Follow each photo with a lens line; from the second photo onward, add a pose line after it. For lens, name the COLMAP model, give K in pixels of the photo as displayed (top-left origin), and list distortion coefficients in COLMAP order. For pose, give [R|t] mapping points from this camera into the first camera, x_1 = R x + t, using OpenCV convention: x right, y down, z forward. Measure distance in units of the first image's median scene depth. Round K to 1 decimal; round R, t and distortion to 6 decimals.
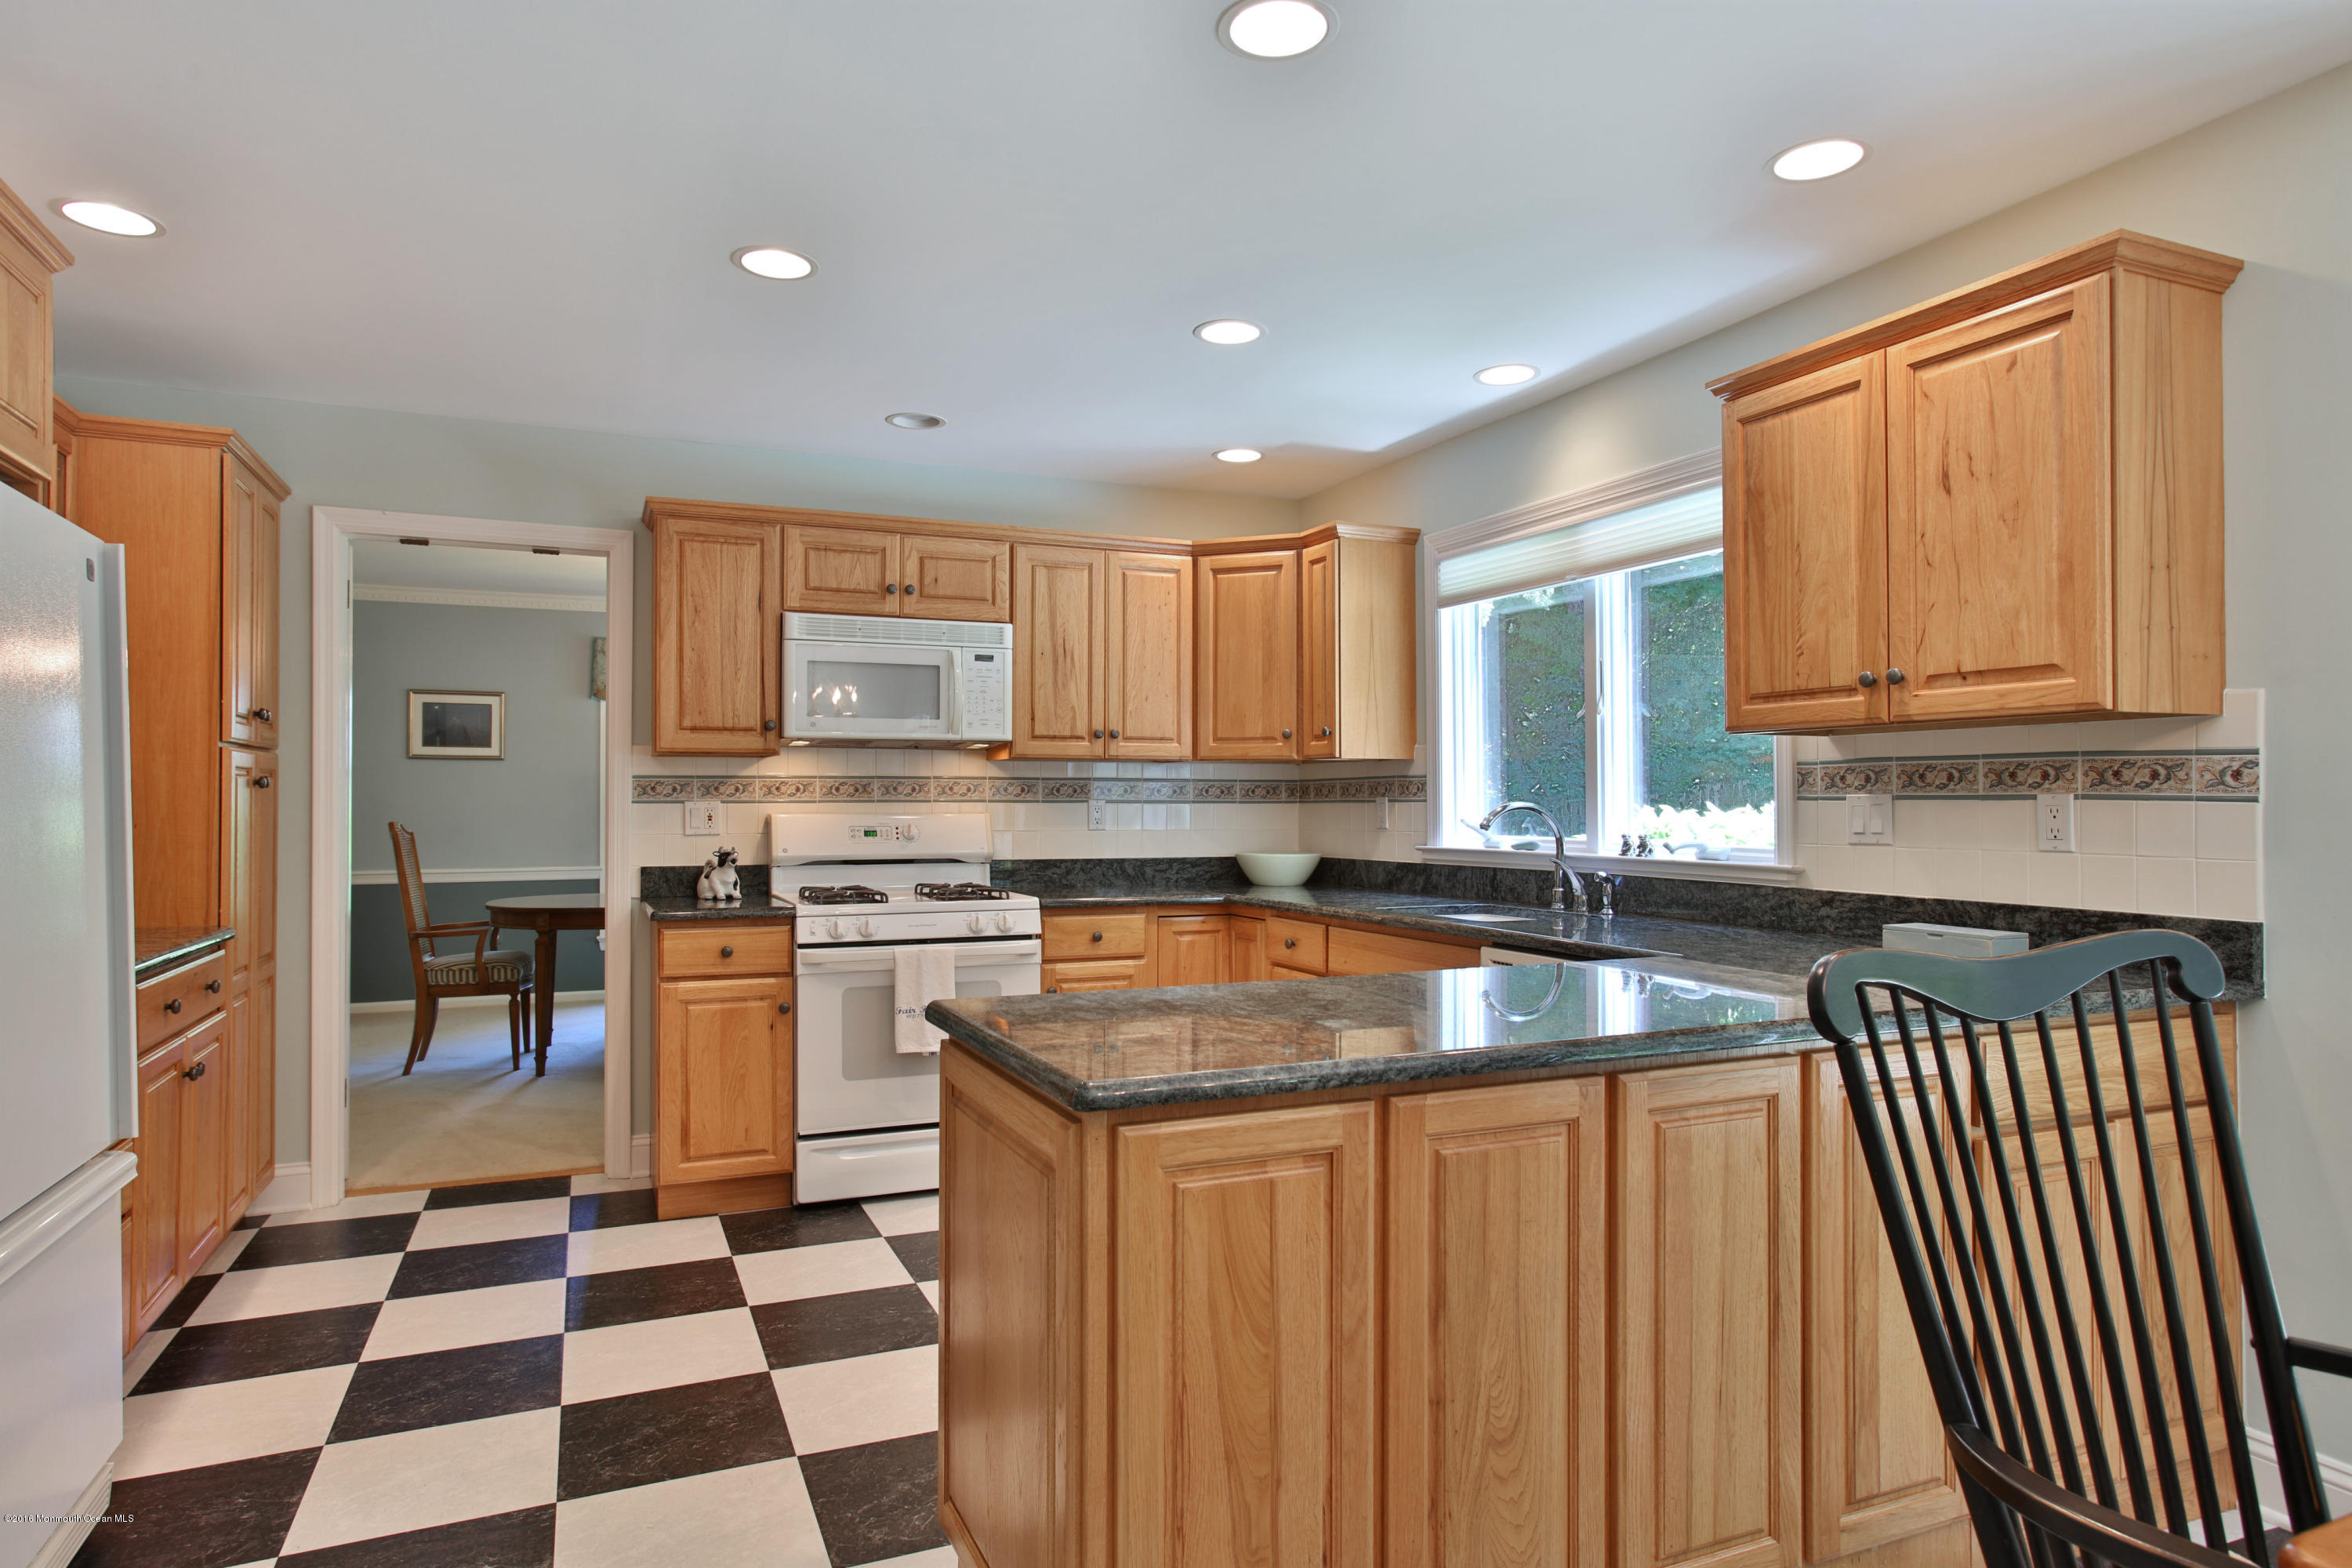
lens RADIAL K [[1325.9, 0, 1171.0], [0, 1325.9, 796.0], [0, 0, 1]] dist [0.002792, 0.000750]
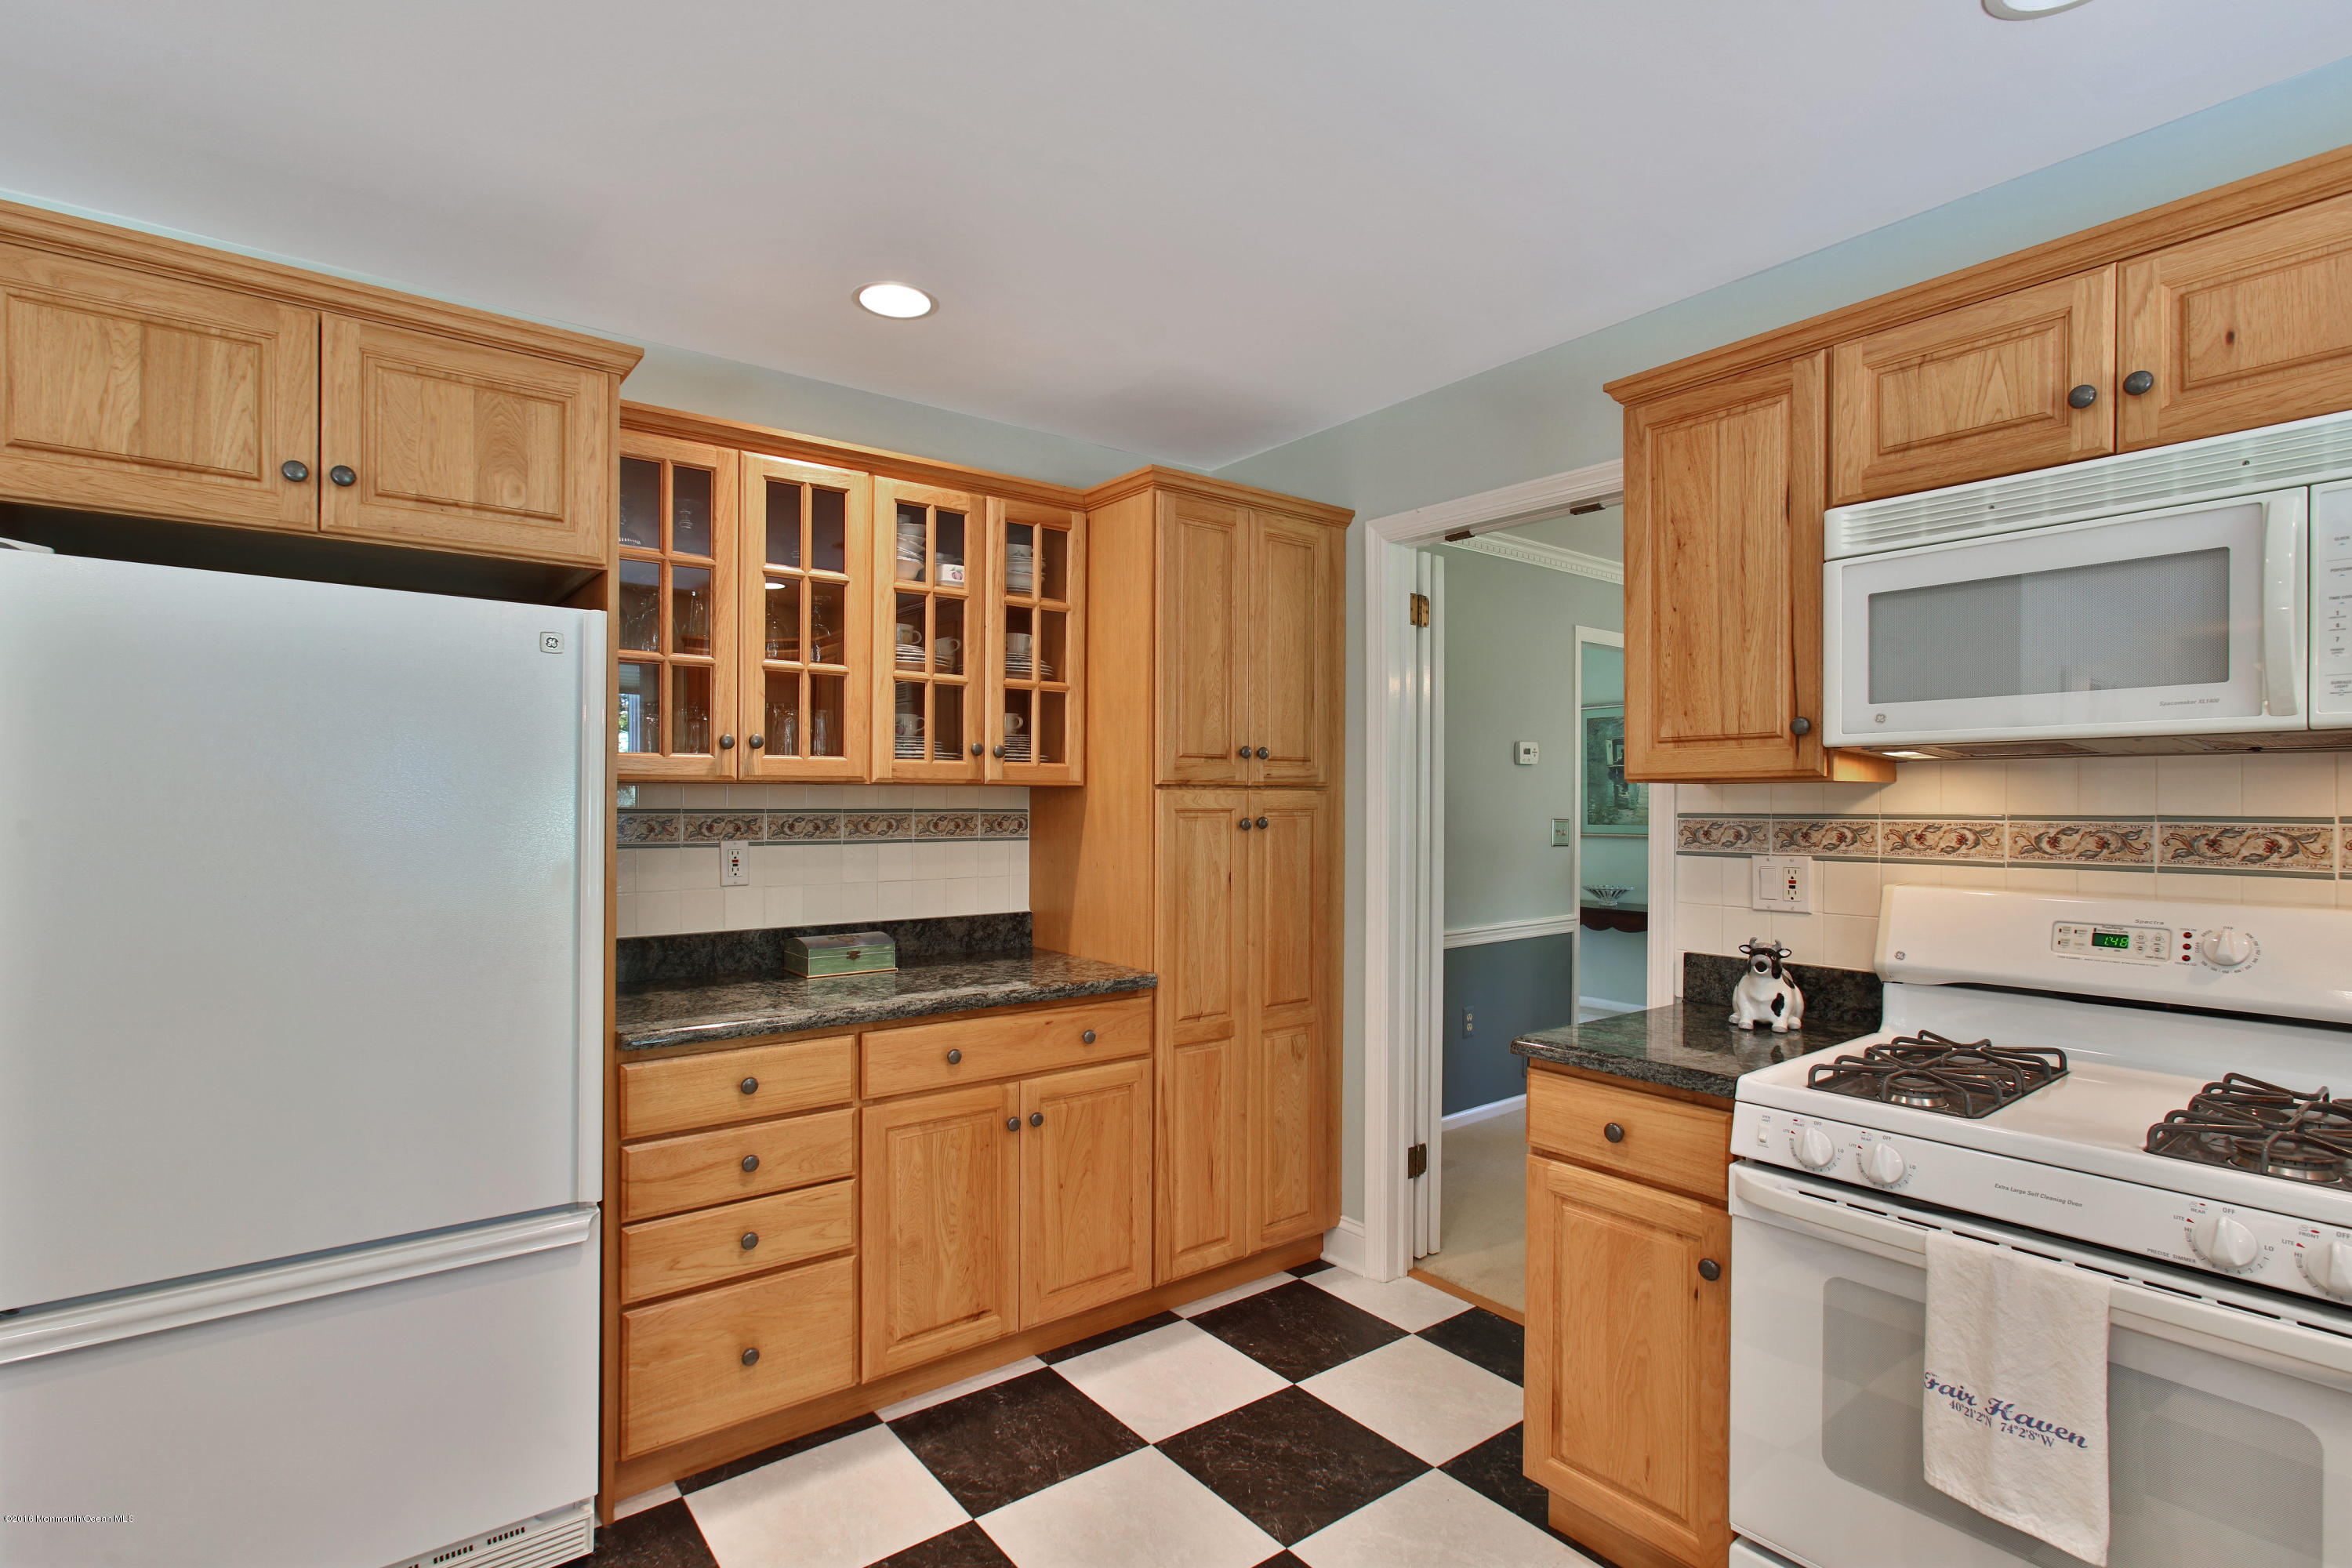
lens RADIAL K [[1125.2, 0, 1173.1], [0, 1125.2, 798.7], [0, 0, 1]] dist [-0.009995, 0.001775]
pose [[0.229569, 0.001051, -0.973292, 0.085253], [0.006838, 0.999973, 0.002693, -0.026923], [0.973268, -0.007274, 0.229556, 0.650461]]
